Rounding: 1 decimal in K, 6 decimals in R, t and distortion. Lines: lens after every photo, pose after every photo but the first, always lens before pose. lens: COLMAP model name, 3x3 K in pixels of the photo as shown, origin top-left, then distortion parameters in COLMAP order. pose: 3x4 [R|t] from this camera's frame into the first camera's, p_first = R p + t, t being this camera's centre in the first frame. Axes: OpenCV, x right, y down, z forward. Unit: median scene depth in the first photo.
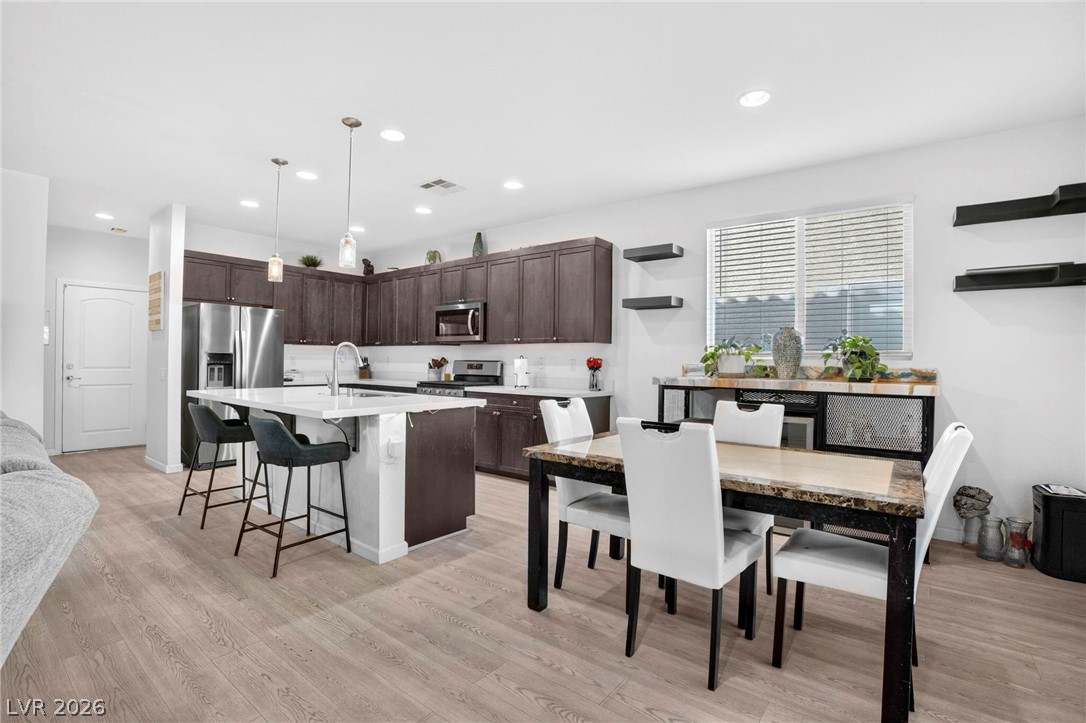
lens RADIAL K [[494.9, 0, 540.6], [0, 494.9, 363.5], [0, 0, 1]] dist [-0.057868, 0.014523]
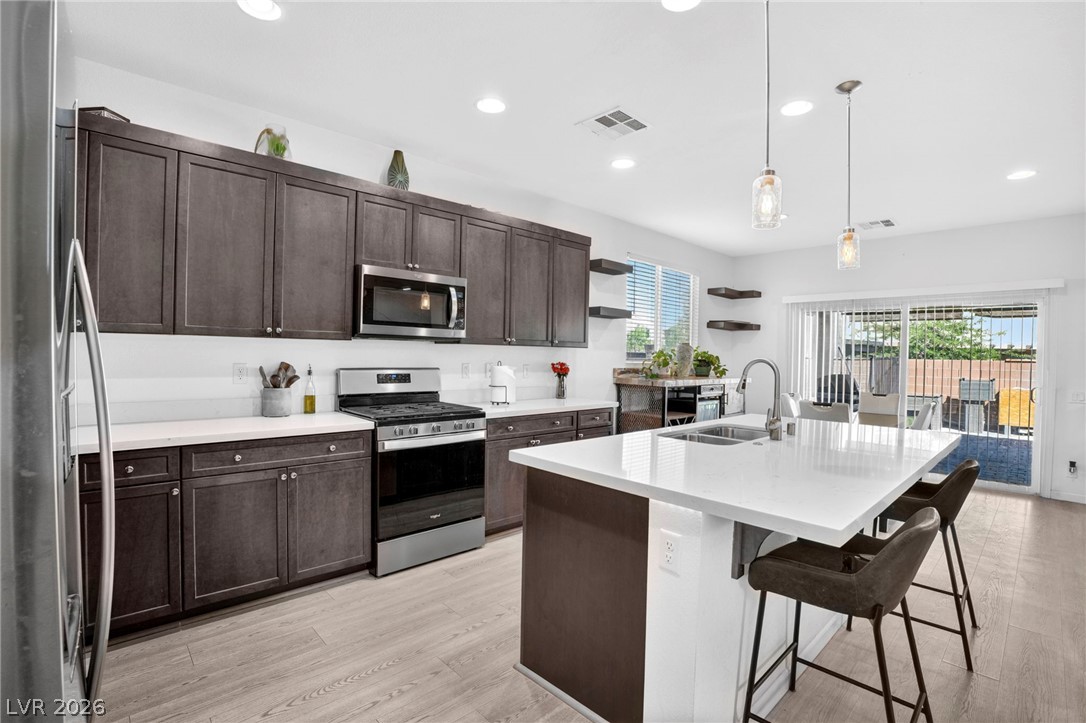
lens RADIAL K [[511.2, 0, 545.1], [0, 511.2, 343.4], [0, 0, 1]] dist [-0.001045, -0.000040]
pose [[0.158871, 0.013391, 0.987208, -0.708601], [-0.016897, 0.999798, -0.010843, -0.032309], [-0.987155, -0.014959, 0.159065, 0.742144]]
